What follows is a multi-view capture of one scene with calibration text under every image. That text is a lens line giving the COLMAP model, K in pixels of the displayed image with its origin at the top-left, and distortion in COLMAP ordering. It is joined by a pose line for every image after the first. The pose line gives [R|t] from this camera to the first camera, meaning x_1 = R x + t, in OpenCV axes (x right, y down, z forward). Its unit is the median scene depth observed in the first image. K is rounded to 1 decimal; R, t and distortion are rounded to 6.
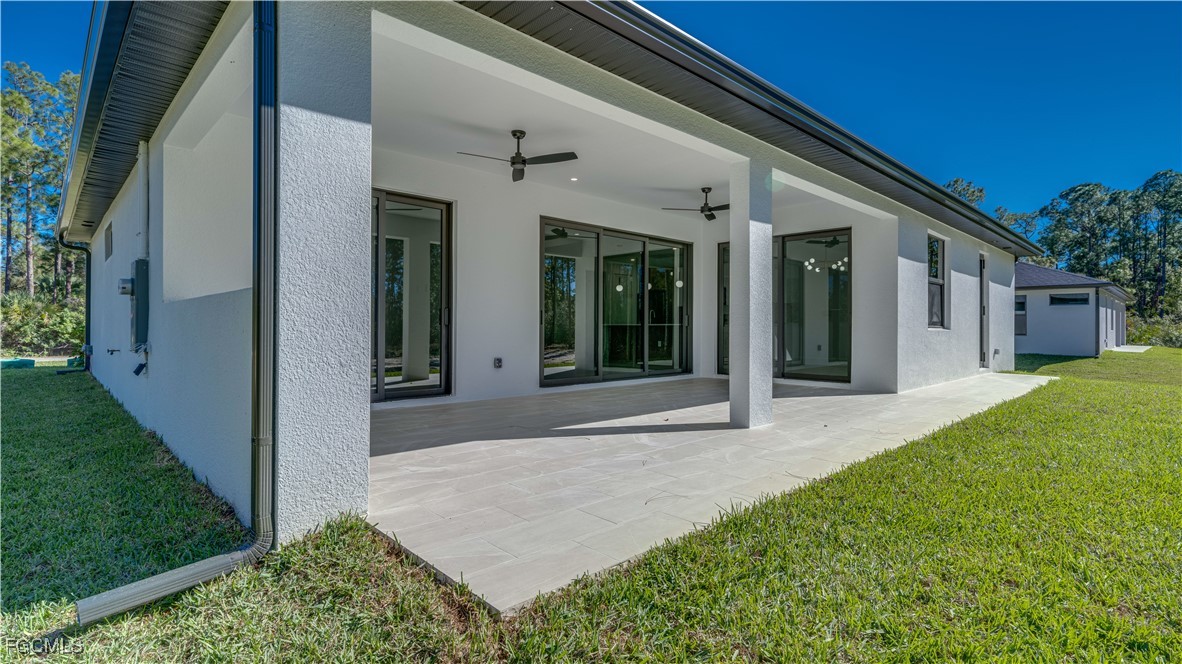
lens RADIAL K [[571.5, 0, 591.0], [0, 571.5, 332.0], [0, 0, 1]] dist [0.001345, 0.000255]
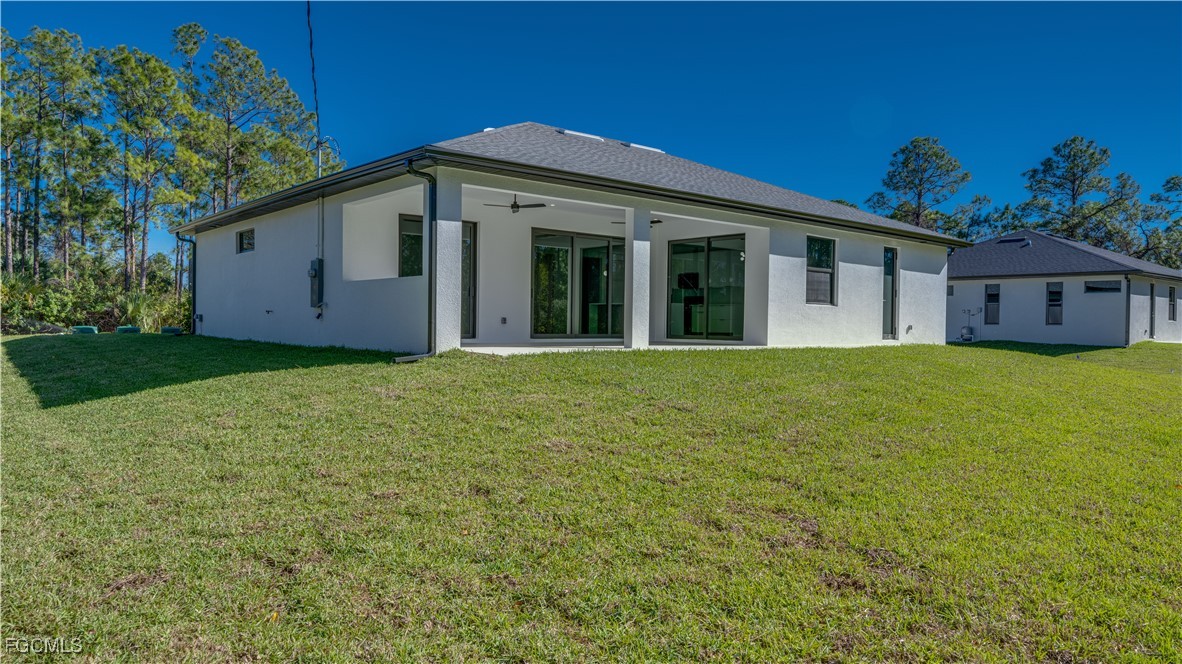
lens RADIAL K [[805.8, 0, 591.0], [0, 805.8, 332.0], [0, 0, 1]] dist [0.001314, 0.001680]
pose [[0.998284, 0.010403, -0.057620, 0.141907], [-0.010317, 0.999945, 0.001793, 0.052666], [0.057636, -0.001196, 0.998337, -0.829782]]
